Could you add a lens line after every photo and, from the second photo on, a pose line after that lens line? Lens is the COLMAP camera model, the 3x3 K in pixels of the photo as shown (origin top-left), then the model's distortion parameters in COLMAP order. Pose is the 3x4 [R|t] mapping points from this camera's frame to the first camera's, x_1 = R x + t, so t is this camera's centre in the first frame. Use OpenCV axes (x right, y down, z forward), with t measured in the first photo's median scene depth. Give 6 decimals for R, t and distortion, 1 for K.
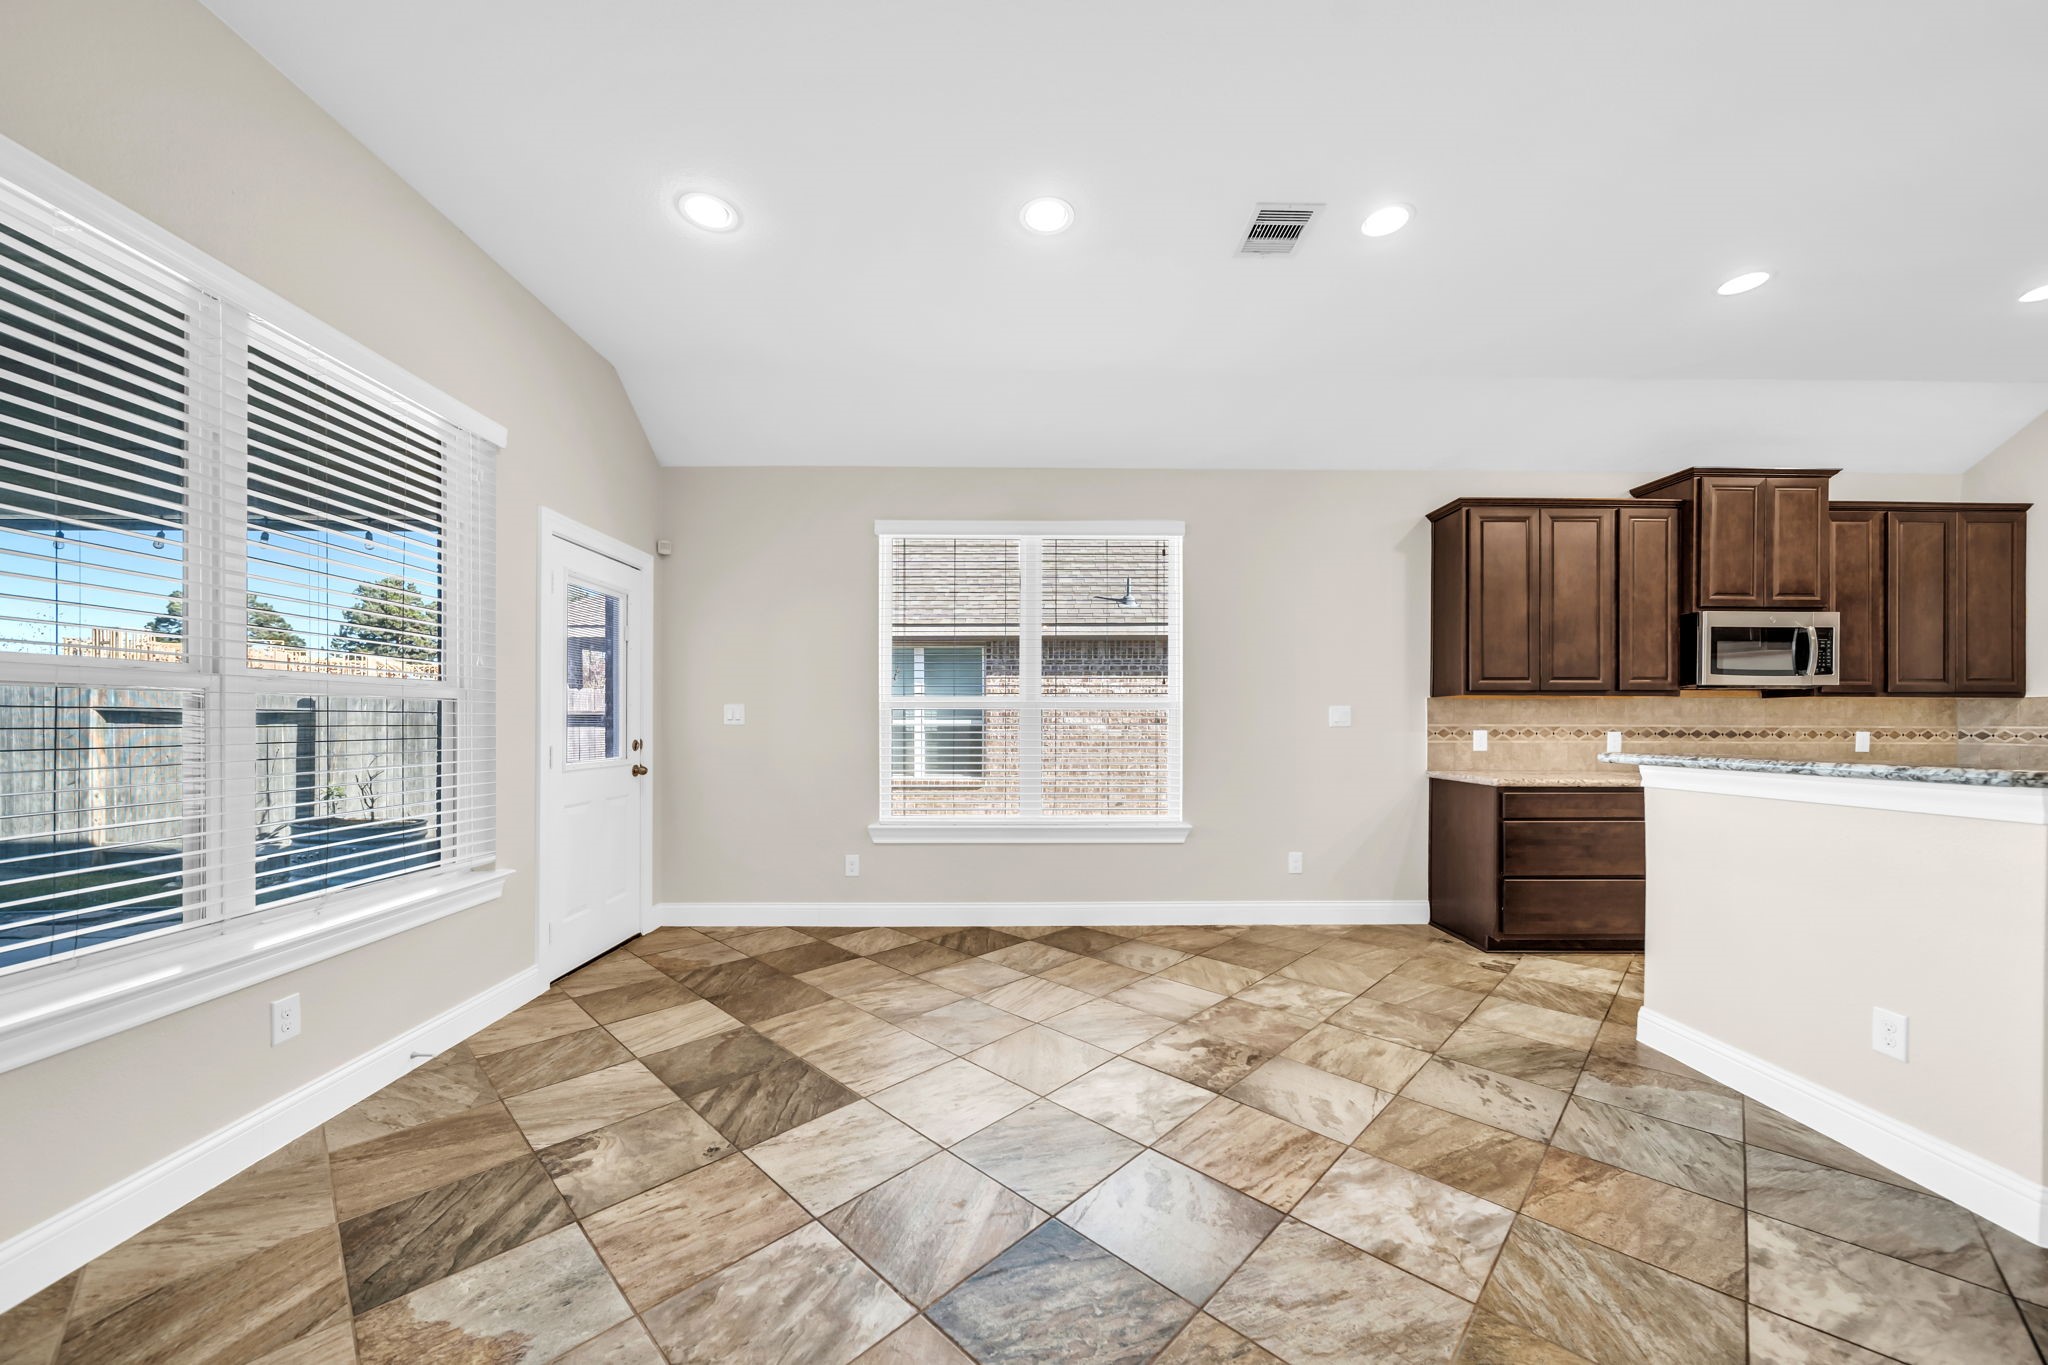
lens RADIAL K [[736.7, 0, 1025.6], [0, 736.7, 722.7], [0, 0, 1]] dist [0.000126, -0.000042]
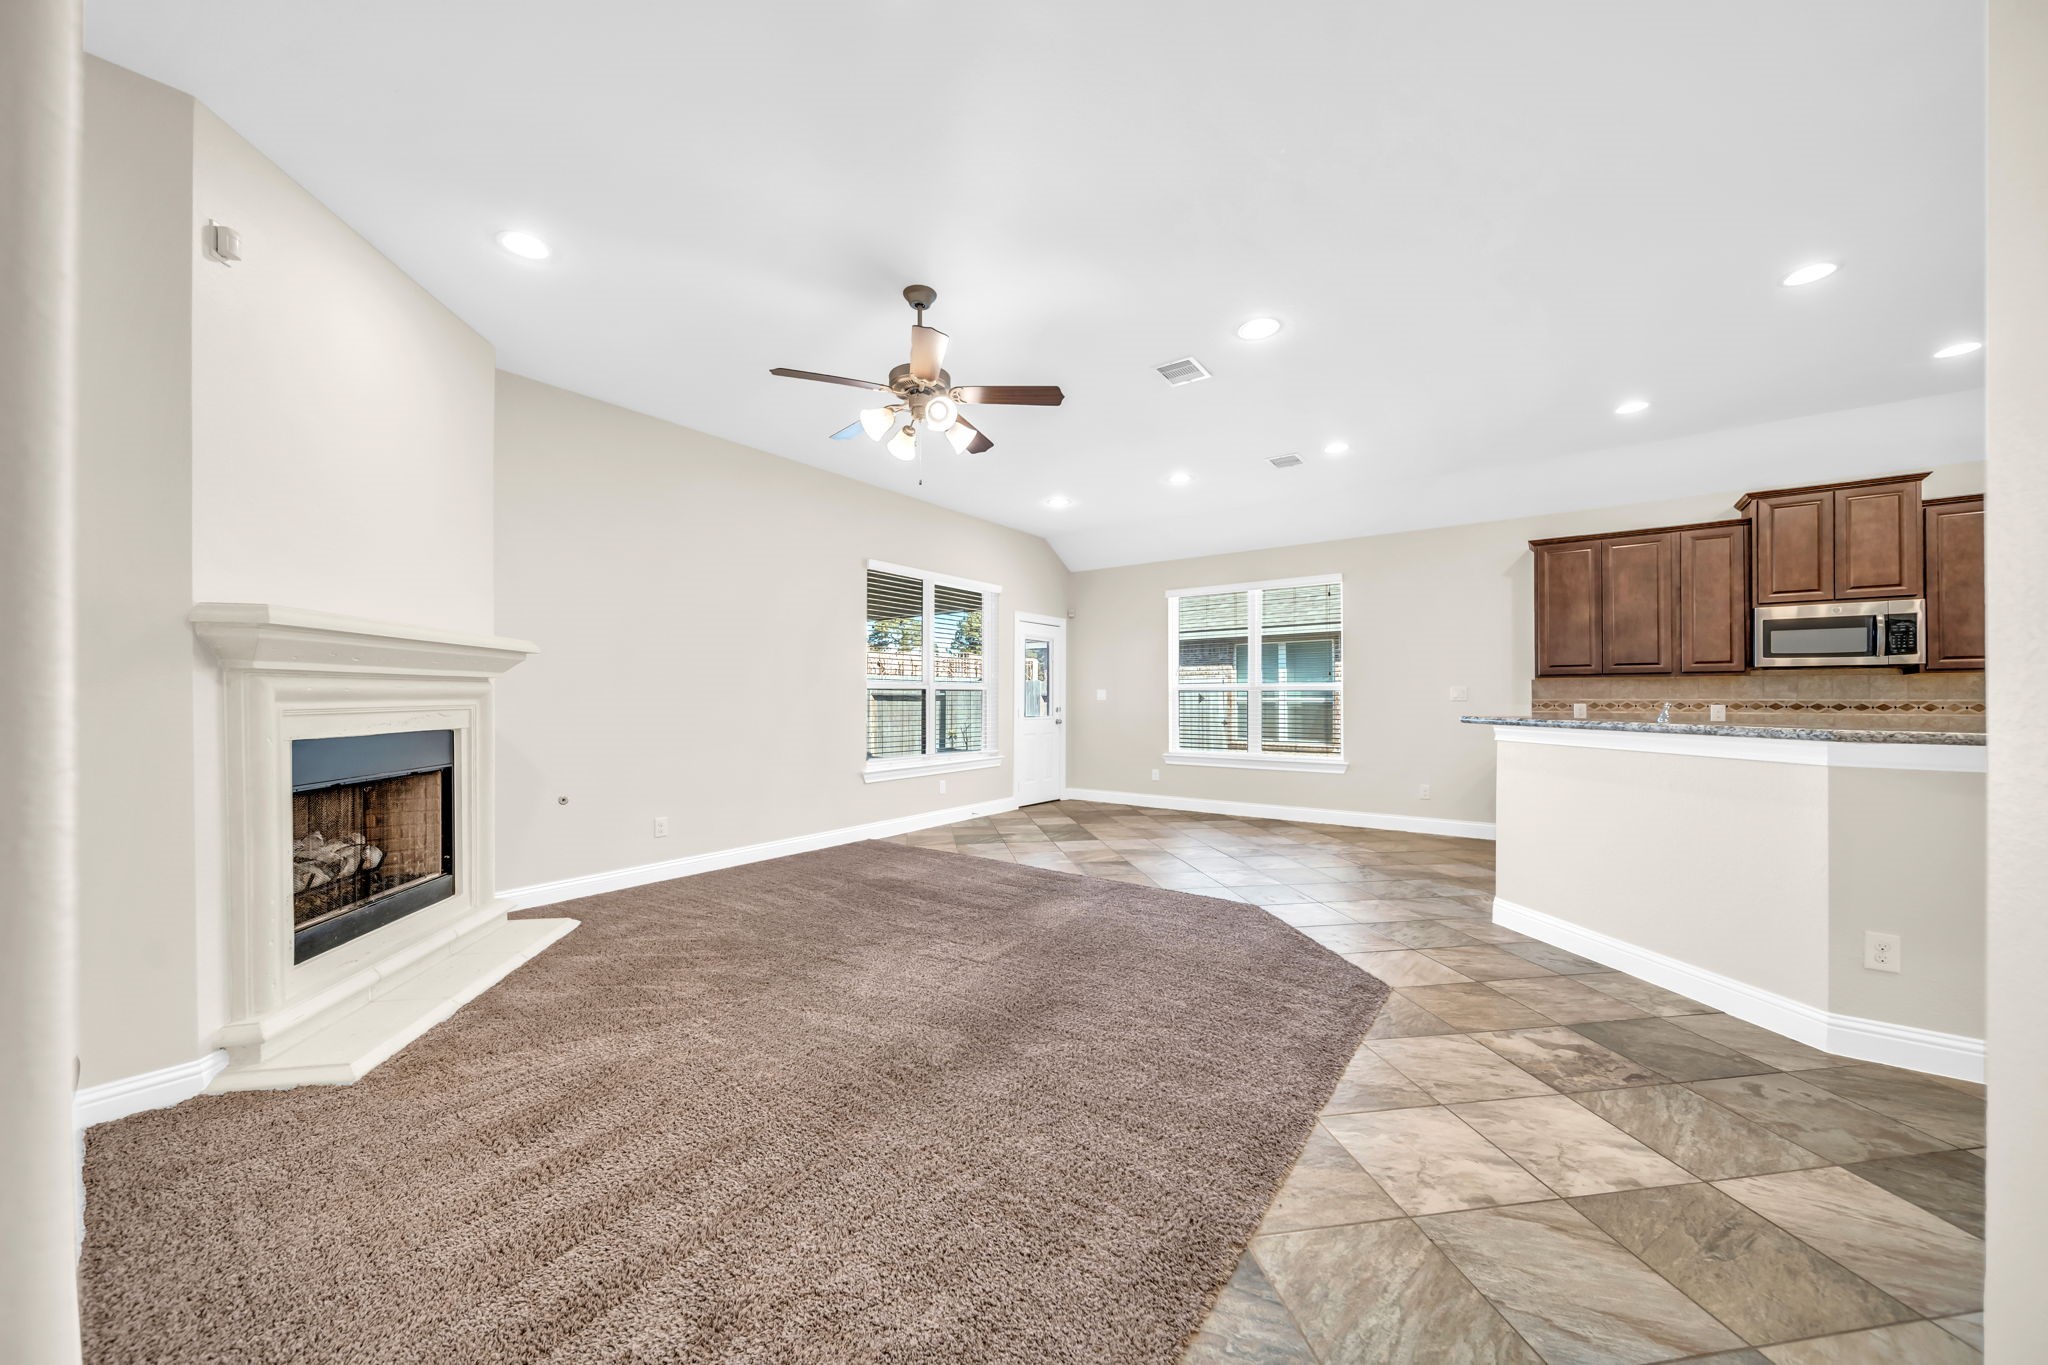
lens RADIAL K [[724.9, 0, 1025.8], [0, 724.9, 696.3], [0, 0, 1]] dist [-0.000940, -0.000345]
pose [[0.794145, -0.005620, -0.607702, 0.618762], [0.000371, 0.999962, -0.008762, 0.008391], [0.607728, 0.006733, 0.794116, -0.661251]]
